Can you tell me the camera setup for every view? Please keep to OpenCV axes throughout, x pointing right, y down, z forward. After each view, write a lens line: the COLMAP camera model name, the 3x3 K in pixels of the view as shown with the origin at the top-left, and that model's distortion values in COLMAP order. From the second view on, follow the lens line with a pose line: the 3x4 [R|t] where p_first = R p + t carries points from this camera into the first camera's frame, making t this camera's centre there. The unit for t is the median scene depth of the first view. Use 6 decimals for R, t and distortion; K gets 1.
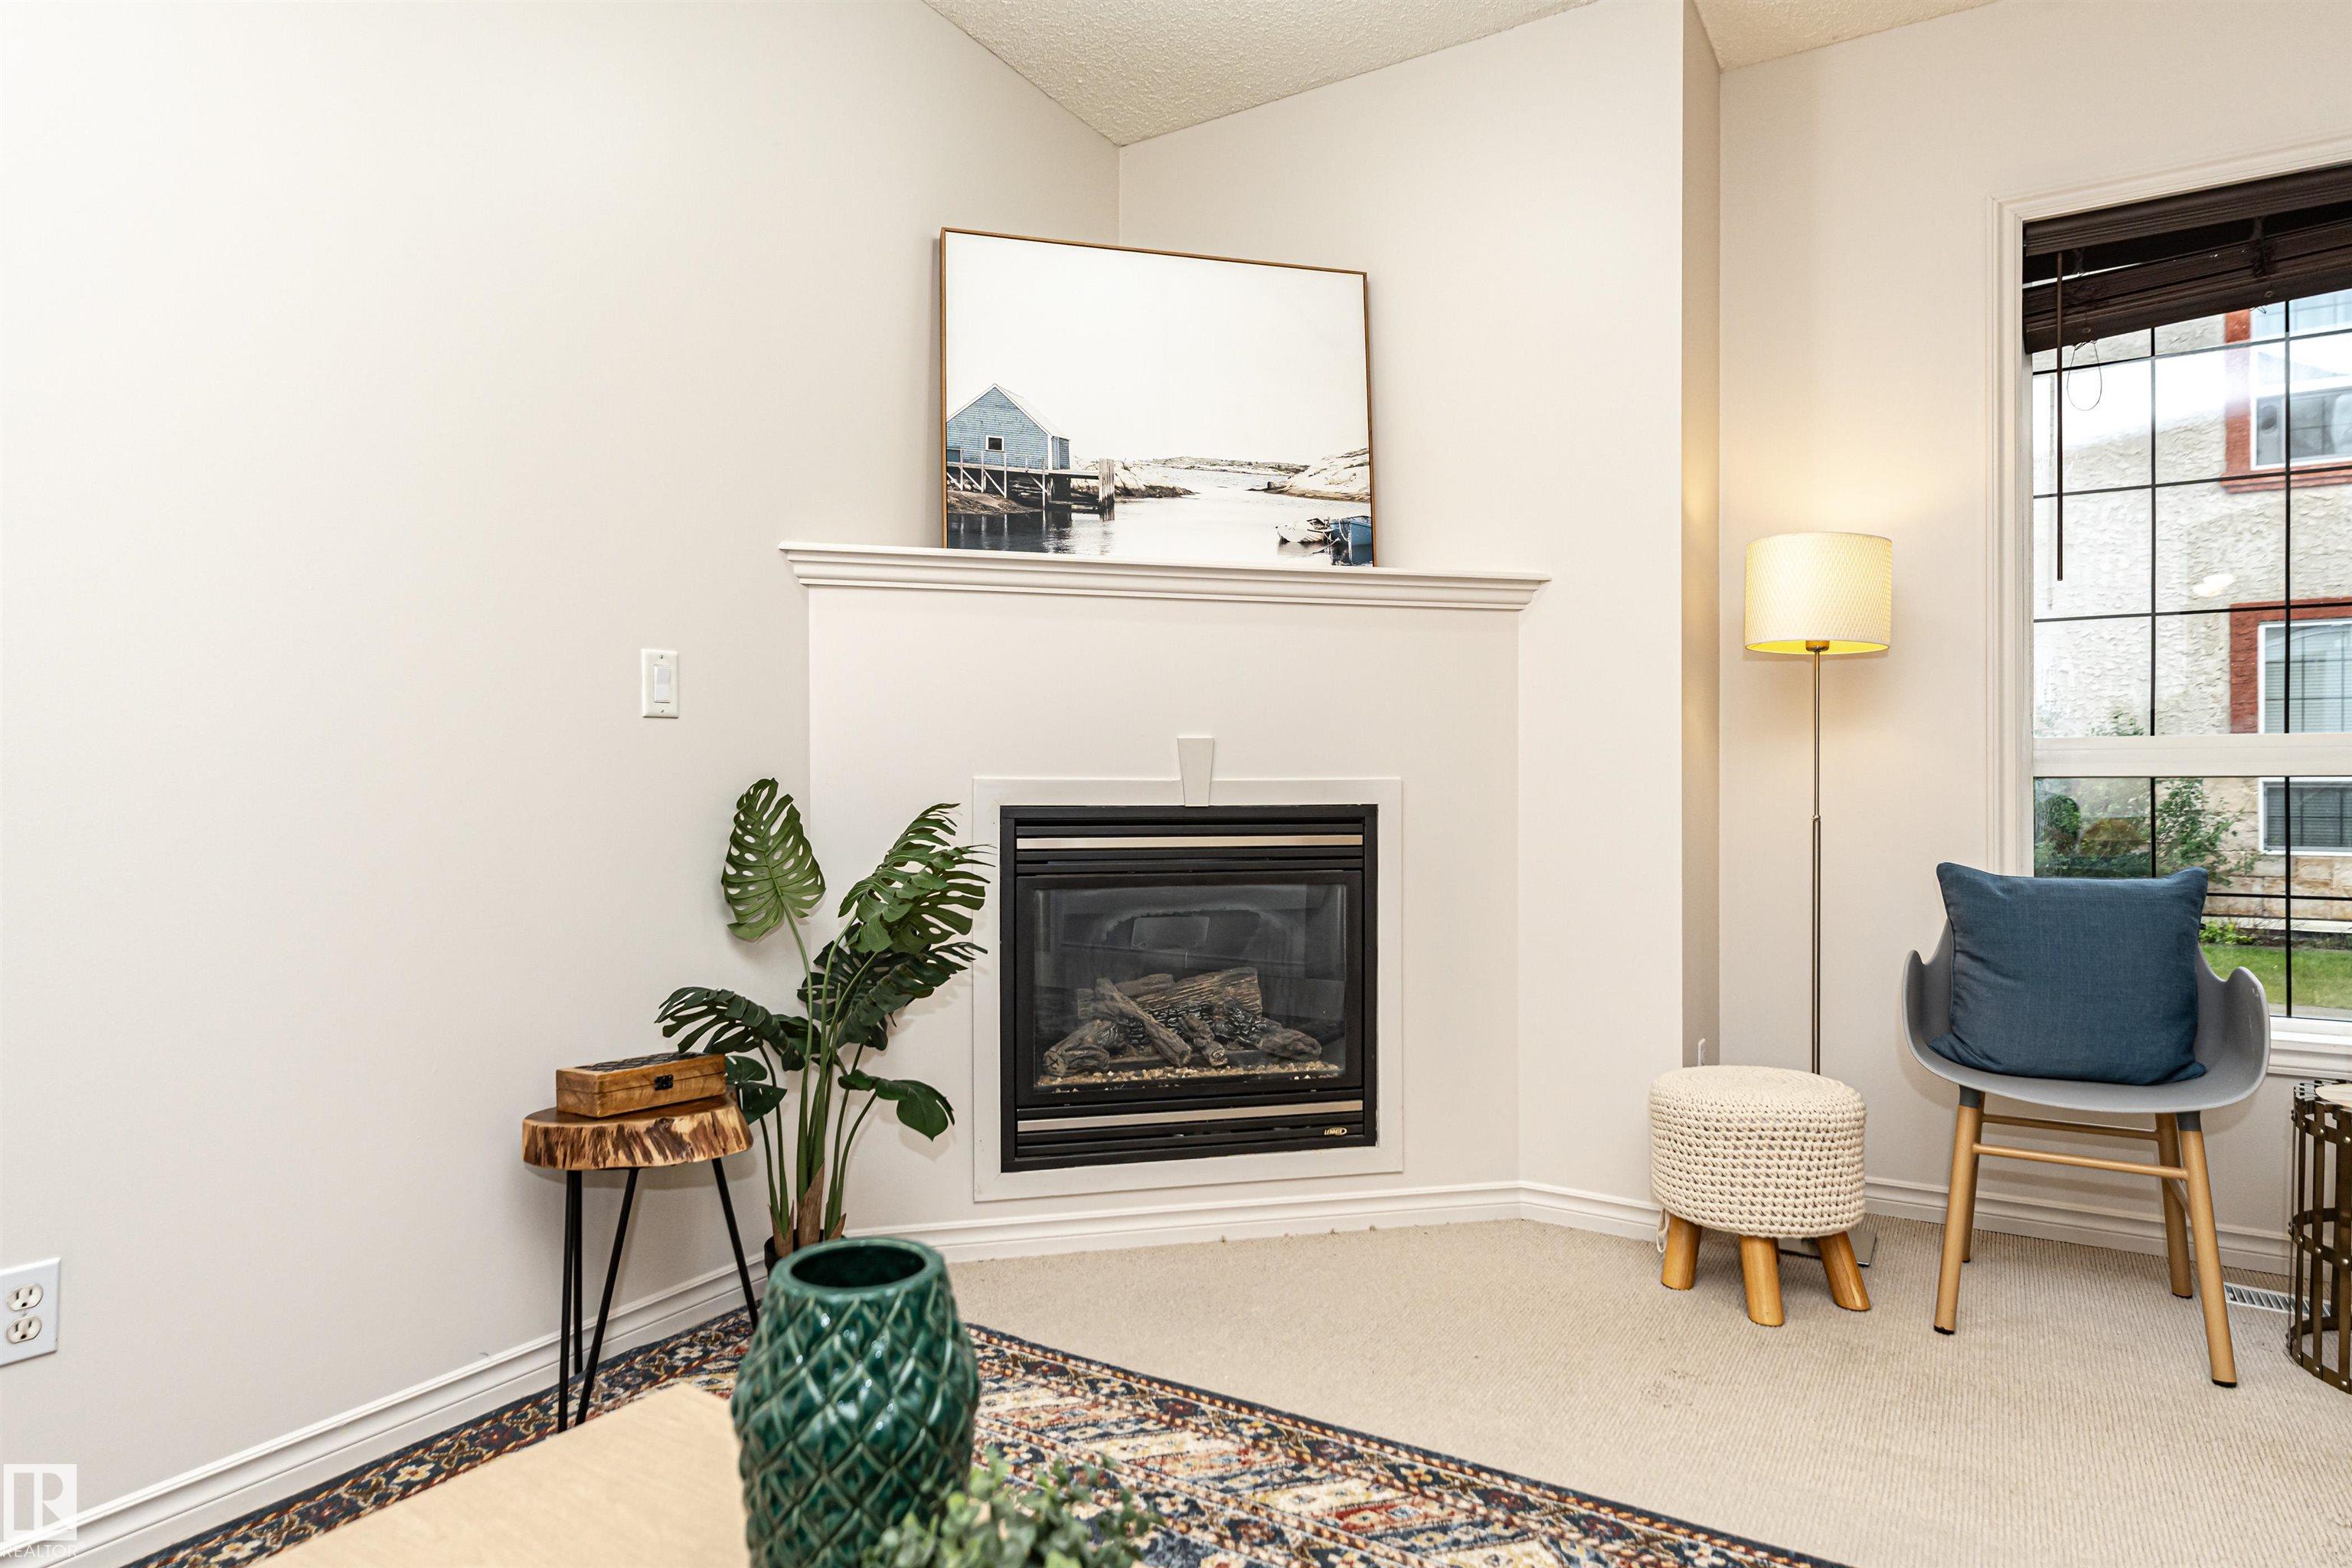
lens RADIAL K [[1331.1, 0, 1164.0], [0, 1331.1, 784.2], [0, 0, 1]] dist [0.002526, 0.003651]
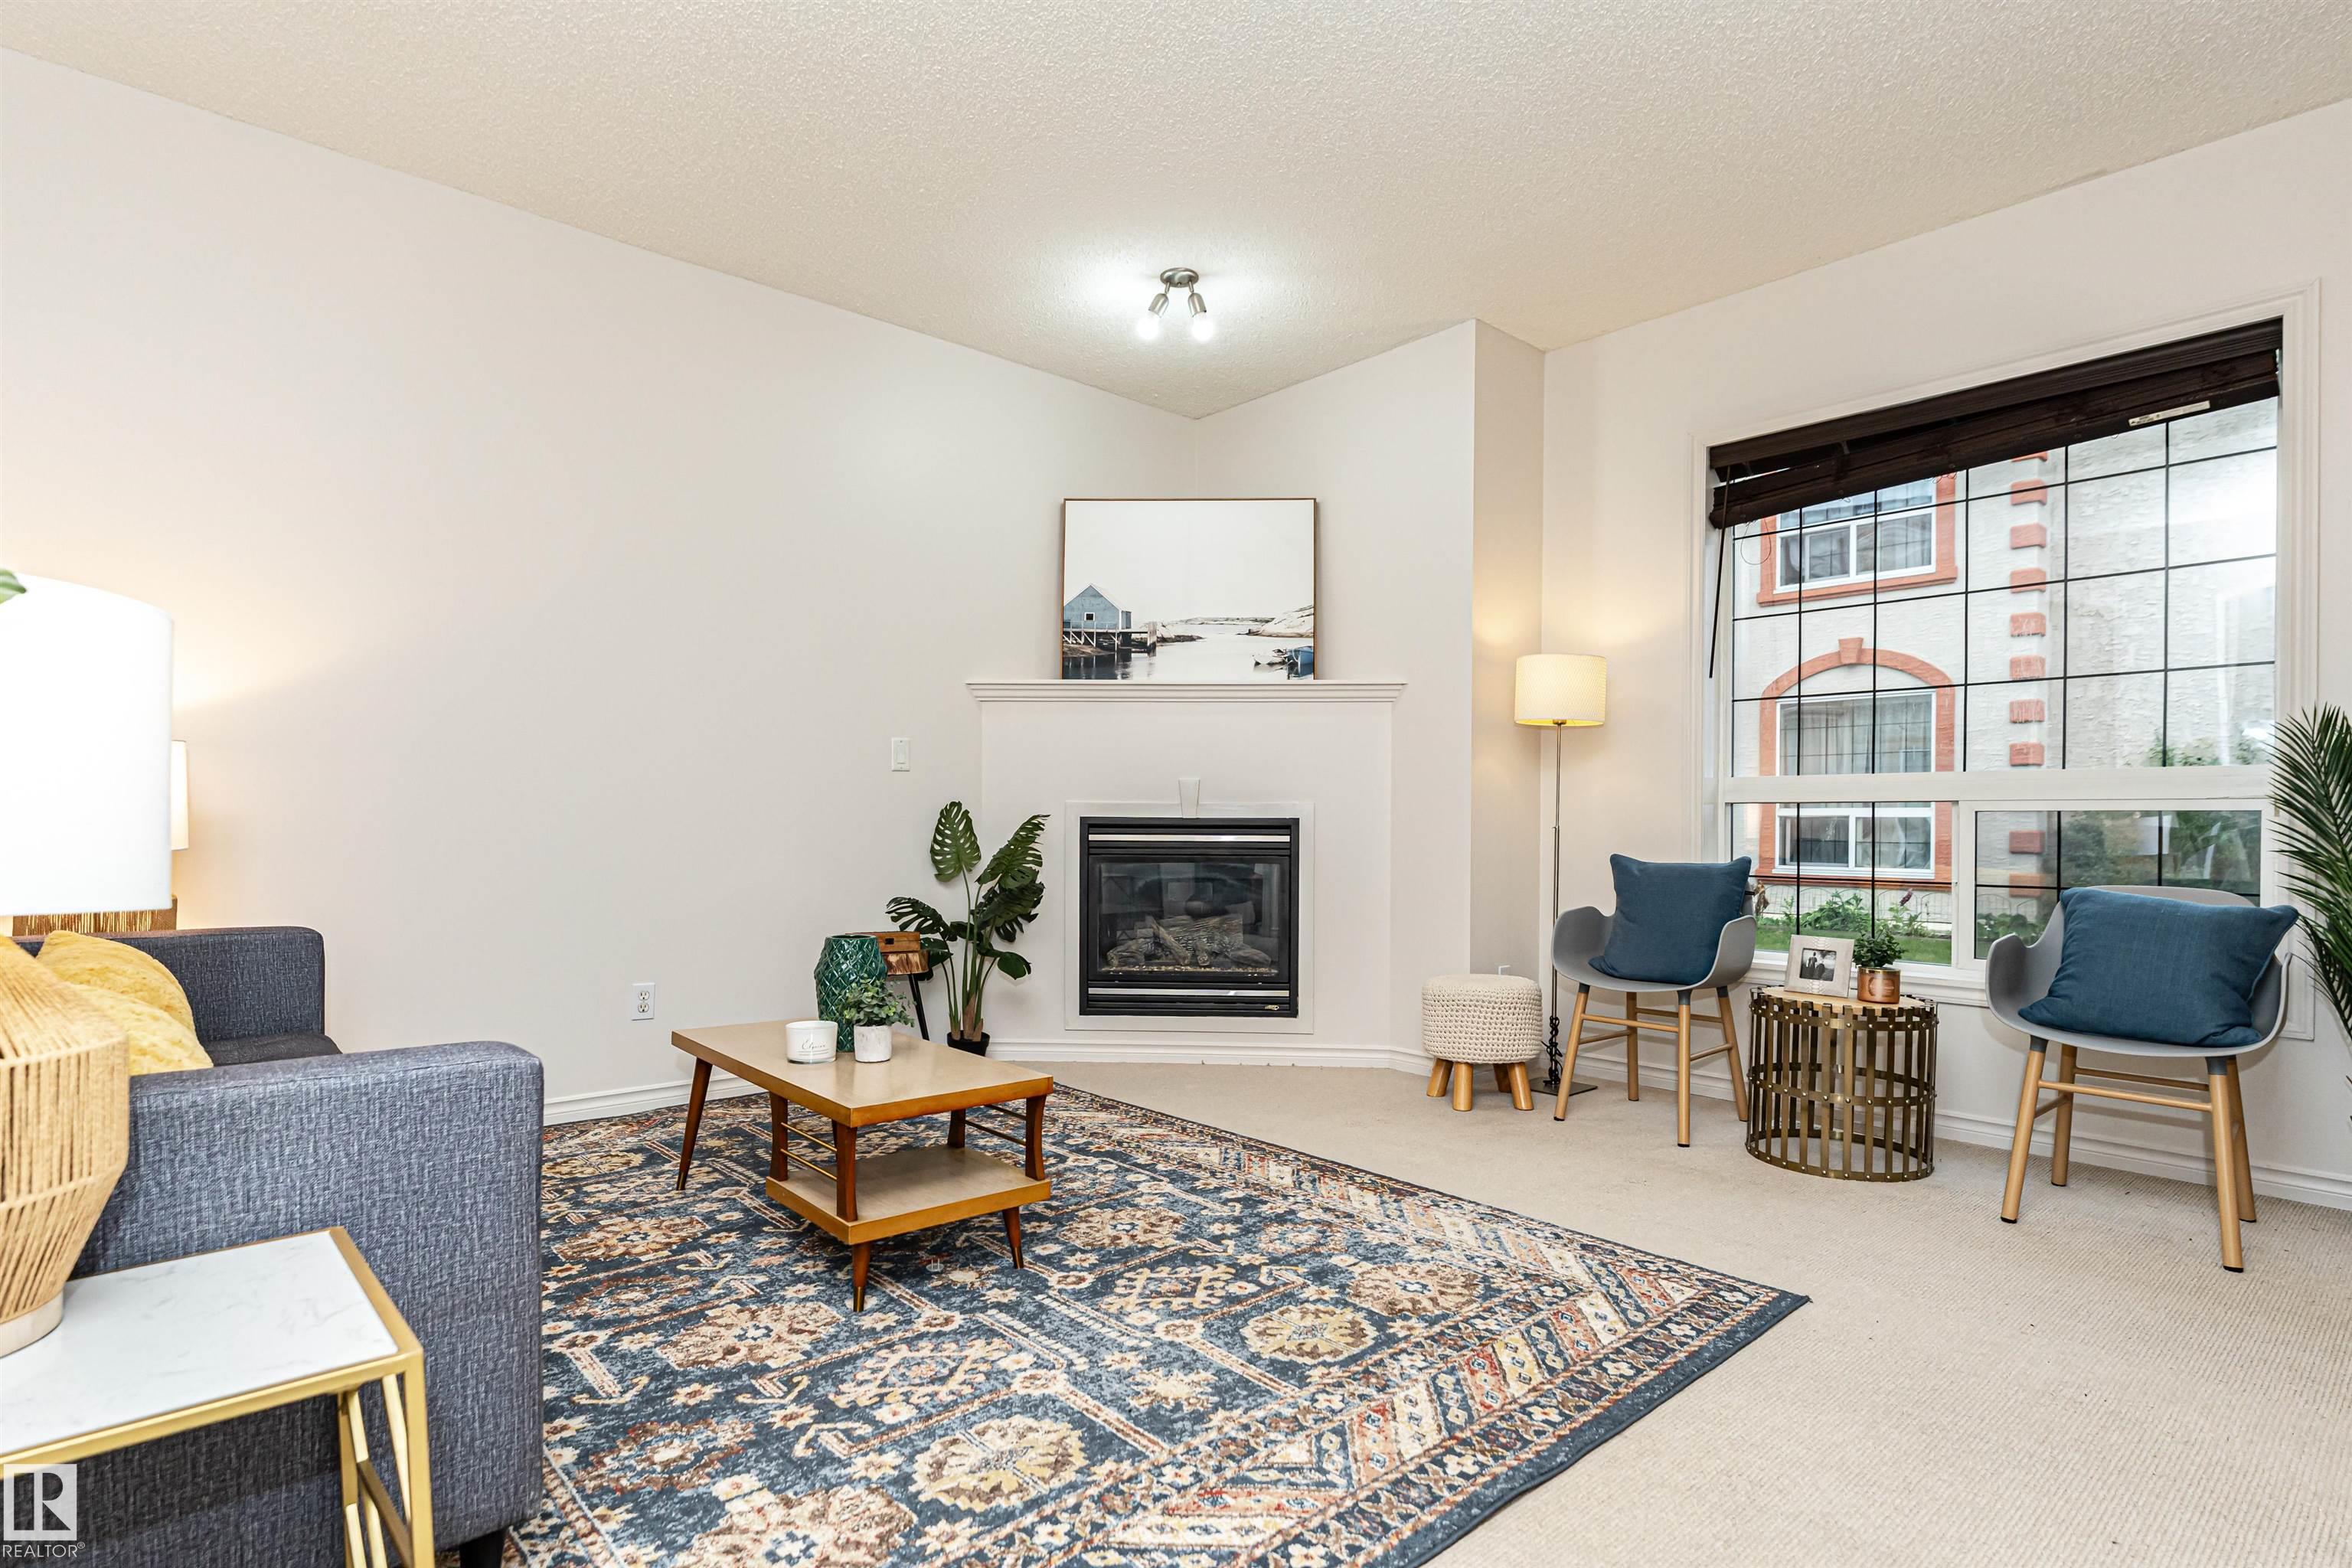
lens RADIAL K [[1183.9, 0, 1158.8], [0, 1183.9, 816.8], [0, 0, 1]] dist [0.002722, -0.000855]
pose [[0.957047, 0.005019, -0.289889, 0.436716], [-0.005788, 0.999982, -0.001794, 0.017679], [0.289875, 0.003395, 0.957059, -0.517048]]
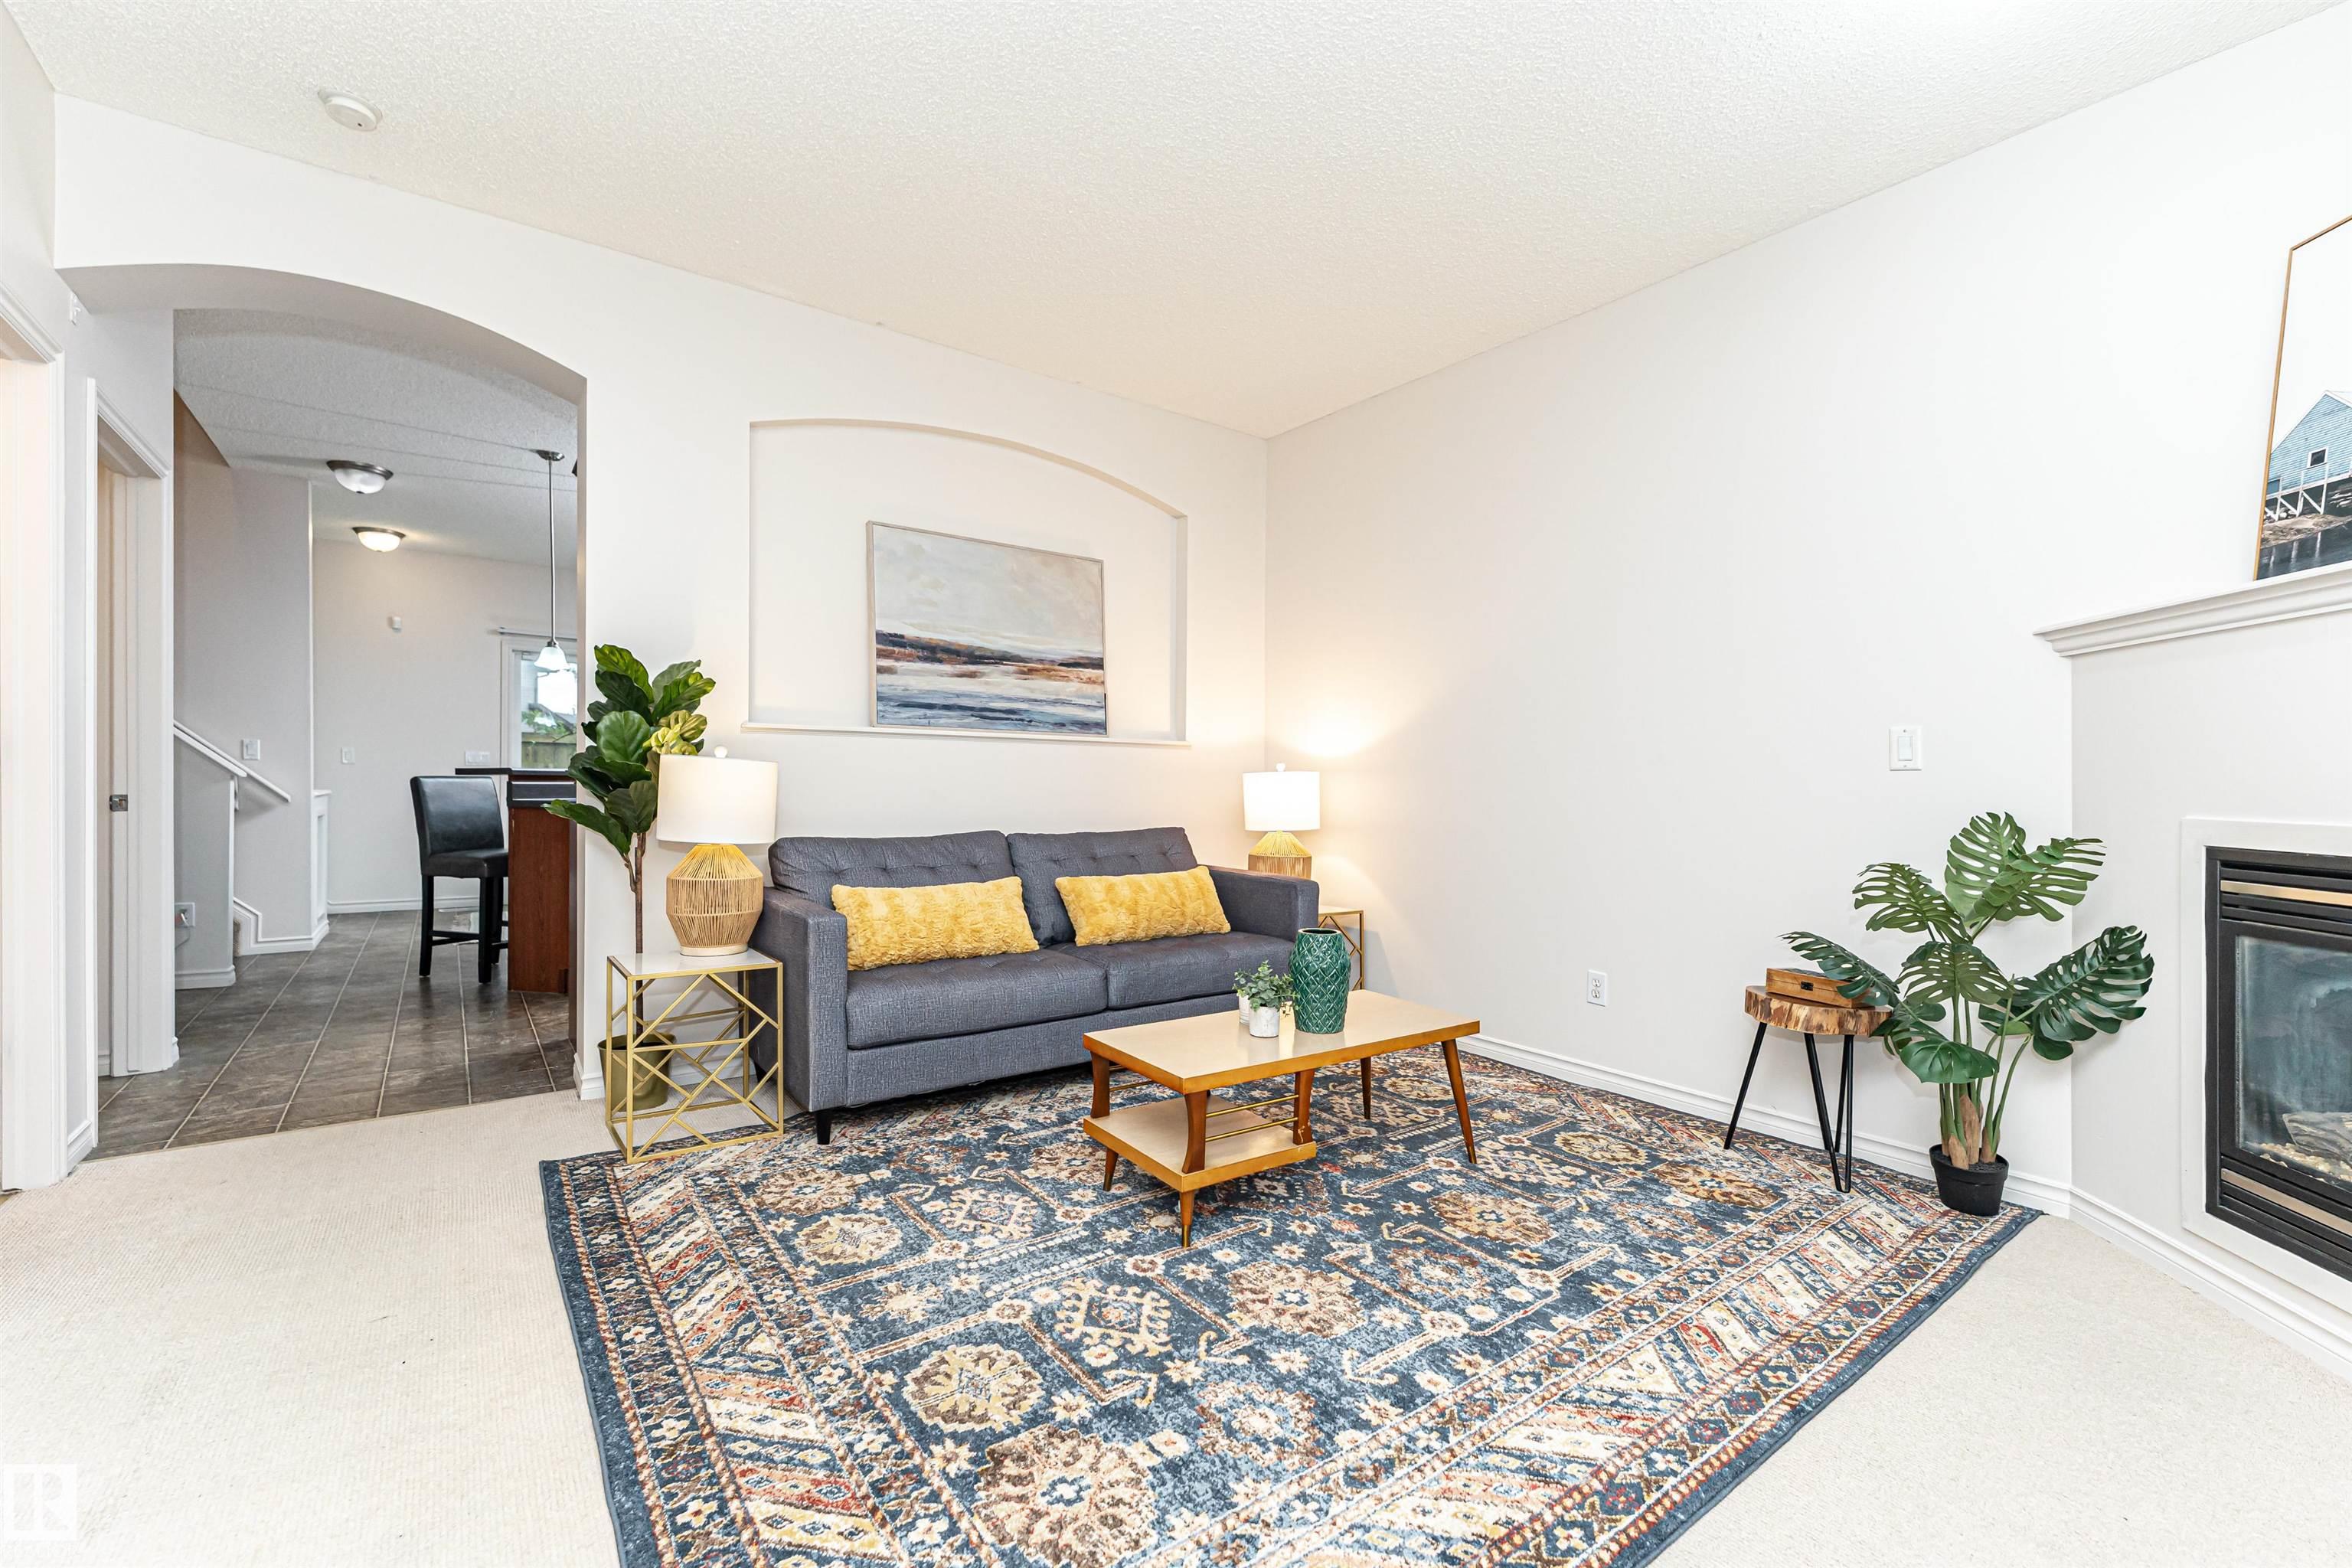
lens RADIAL K [[978.4, 0, 1185.3], [0, 978.4, 777.4], [0, 0, 1]] dist [0.004031, -0.000204]
pose [[-0.363669, -0.010121, -0.931473, 0.807248], [-0.011367, 0.999915, -0.006427, -0.020457], [0.931459, 0.008251, -0.363753, 0.525762]]
